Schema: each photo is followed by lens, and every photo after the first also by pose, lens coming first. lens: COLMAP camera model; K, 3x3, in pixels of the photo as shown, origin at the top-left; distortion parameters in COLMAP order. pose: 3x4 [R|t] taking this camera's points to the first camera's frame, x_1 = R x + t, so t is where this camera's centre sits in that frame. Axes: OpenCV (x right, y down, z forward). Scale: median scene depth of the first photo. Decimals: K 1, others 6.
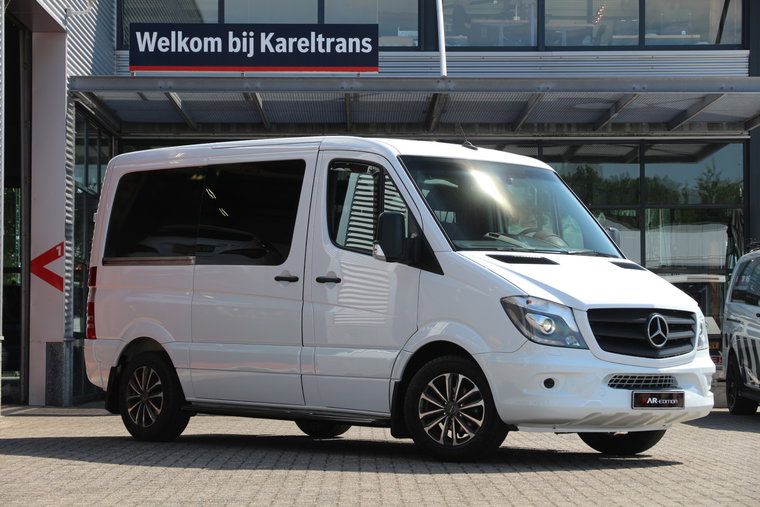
lens RADIAL K [[2233.3, 0, 380.0], [0, 2233.3, 253.5], [0, 0, 1]] dist [0.653668, -0.267279]
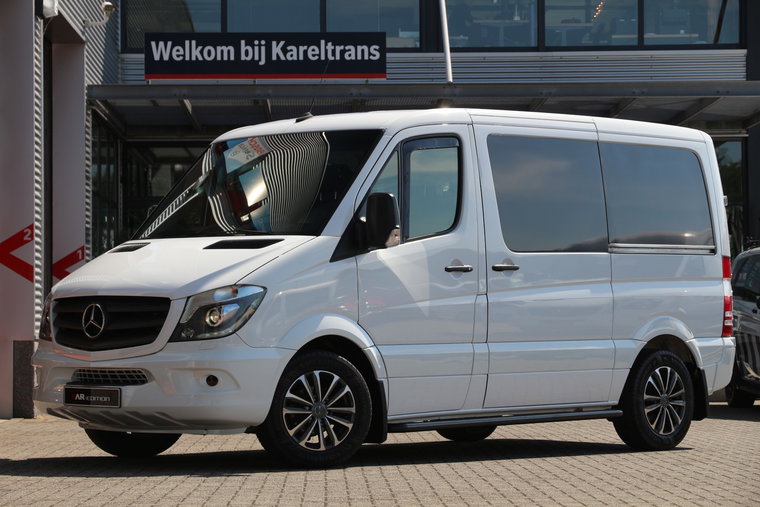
lens RADIAL K [[2752.0, 0, 380.0], [0, 2752.0, 253.5], [0, 0, 1]] dist [0.871482, -0.752070]
pose [[0.999745, -0.007848, 0.021167, -0.031110], [0.007747, 0.999958, 0.004862, -0.006647], [-0.021204, -0.004696, 0.999764, -0.269250]]
